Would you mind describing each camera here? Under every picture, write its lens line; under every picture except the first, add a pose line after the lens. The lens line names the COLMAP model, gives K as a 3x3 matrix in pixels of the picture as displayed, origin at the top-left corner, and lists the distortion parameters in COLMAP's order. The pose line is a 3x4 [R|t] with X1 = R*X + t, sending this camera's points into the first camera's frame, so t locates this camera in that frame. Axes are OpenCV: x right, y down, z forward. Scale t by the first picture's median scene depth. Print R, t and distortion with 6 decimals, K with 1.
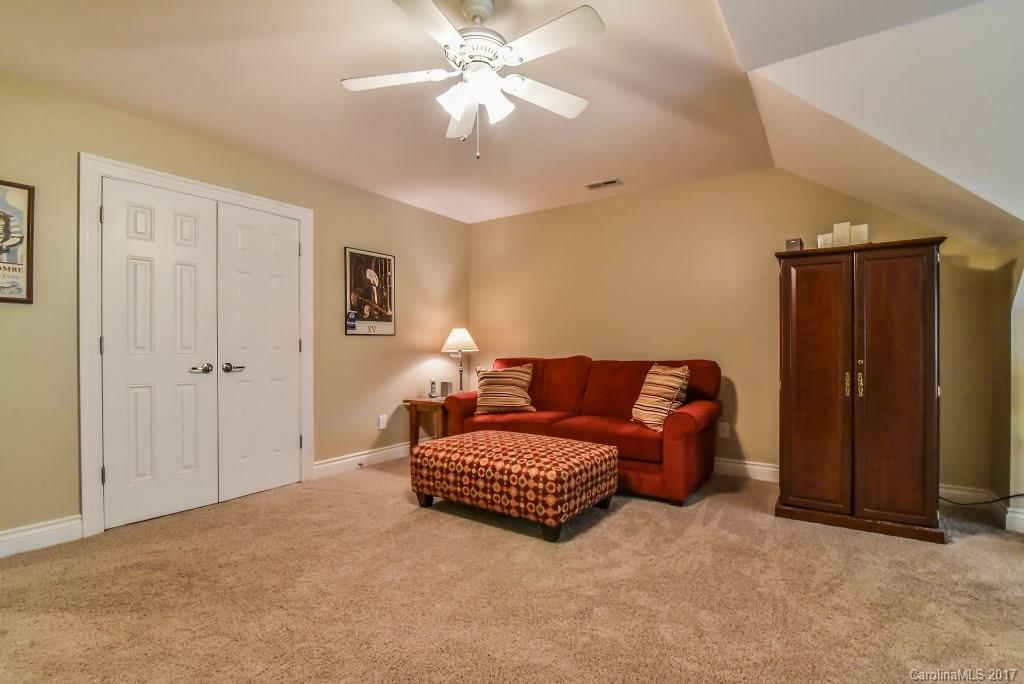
lens RADIAL K [[480.4, 0, 509.1], [0, 480.4, 348.2], [0, 0, 1]] dist [-0.021023, 0.001194]
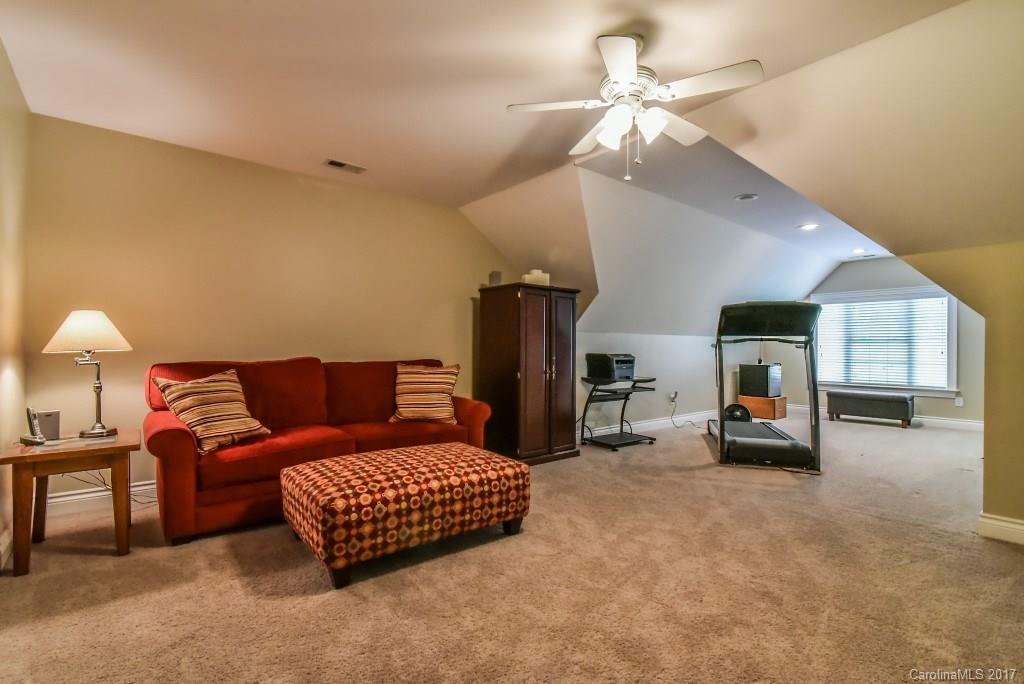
lens RADIAL K [[480.4, 0, 509.7], [0, 480.4, 341.0], [0, 0, 1]] dist [-0.021023, 0.001194]
pose [[0.238651, 0.026736, 0.970737, -0.744304], [-0.002490, 0.999635, -0.026919, 0.012795], [-0.971102, 0.004008, 0.238631, 0.616224]]
